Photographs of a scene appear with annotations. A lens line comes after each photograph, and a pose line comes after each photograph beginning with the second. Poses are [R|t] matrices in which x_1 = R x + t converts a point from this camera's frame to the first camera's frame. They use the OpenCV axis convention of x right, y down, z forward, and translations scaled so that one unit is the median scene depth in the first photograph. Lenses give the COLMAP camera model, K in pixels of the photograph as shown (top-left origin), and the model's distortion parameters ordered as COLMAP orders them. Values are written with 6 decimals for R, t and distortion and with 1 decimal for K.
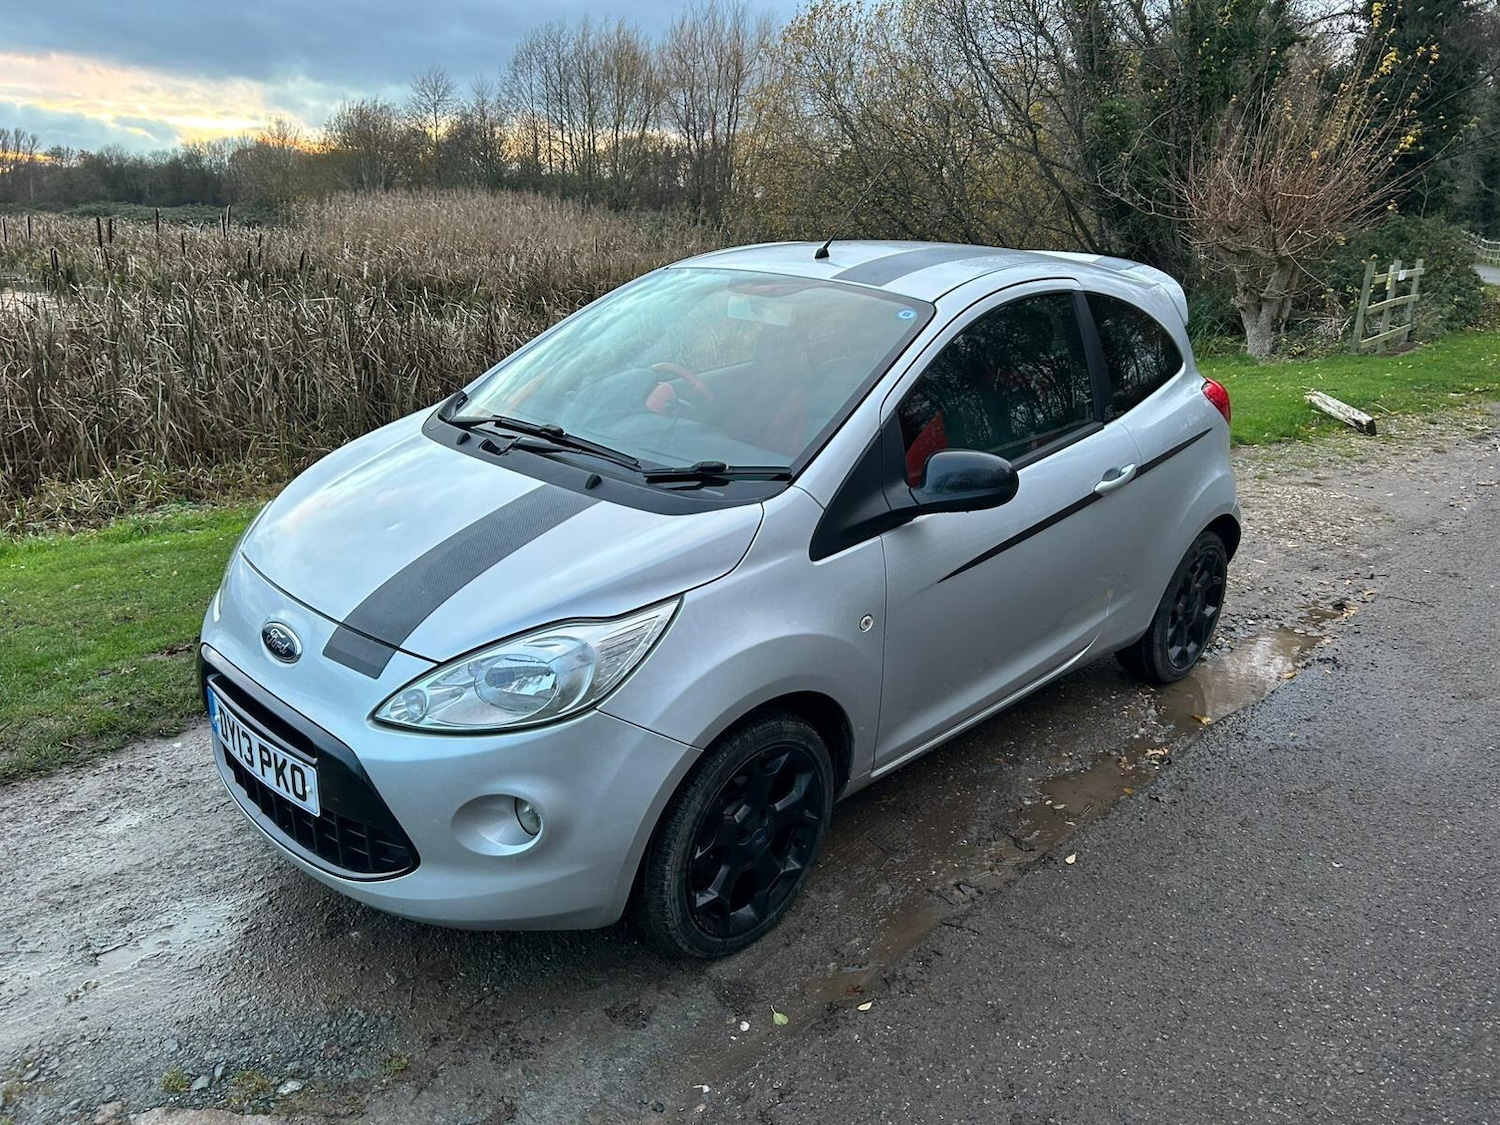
lens RADIAL K [[1124.0, 0, 745.6], [0, 1124.0, 563.6], [0, 0, 1]] dist [0.060841, -0.063482]
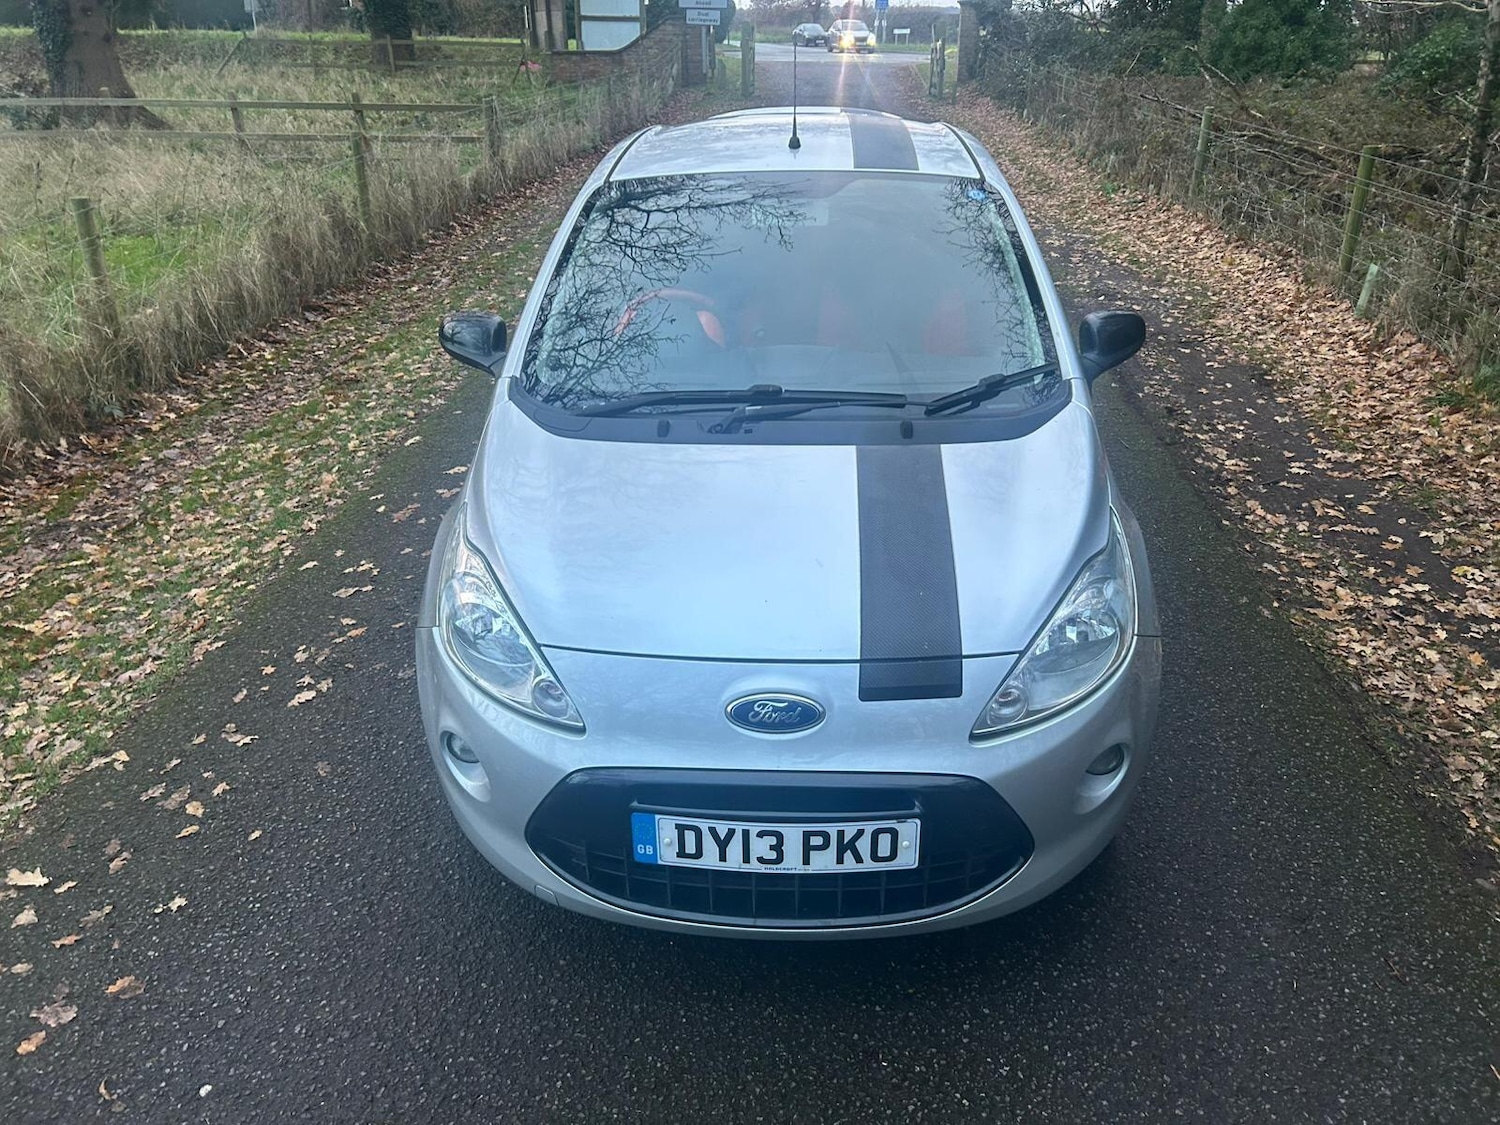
lens RADIAL K [[1131.7, 0, 745.8], [0, 1131.7, 550.5], [0, 0, 1]] dist [0.053449, -0.057454]
pose [[0.749783, -0.334176, 0.571098, -0.856475], [0.256705, 0.942404, 0.214422, -0.227311], [-0.609859, -0.014166, 0.792383, 0.350895]]
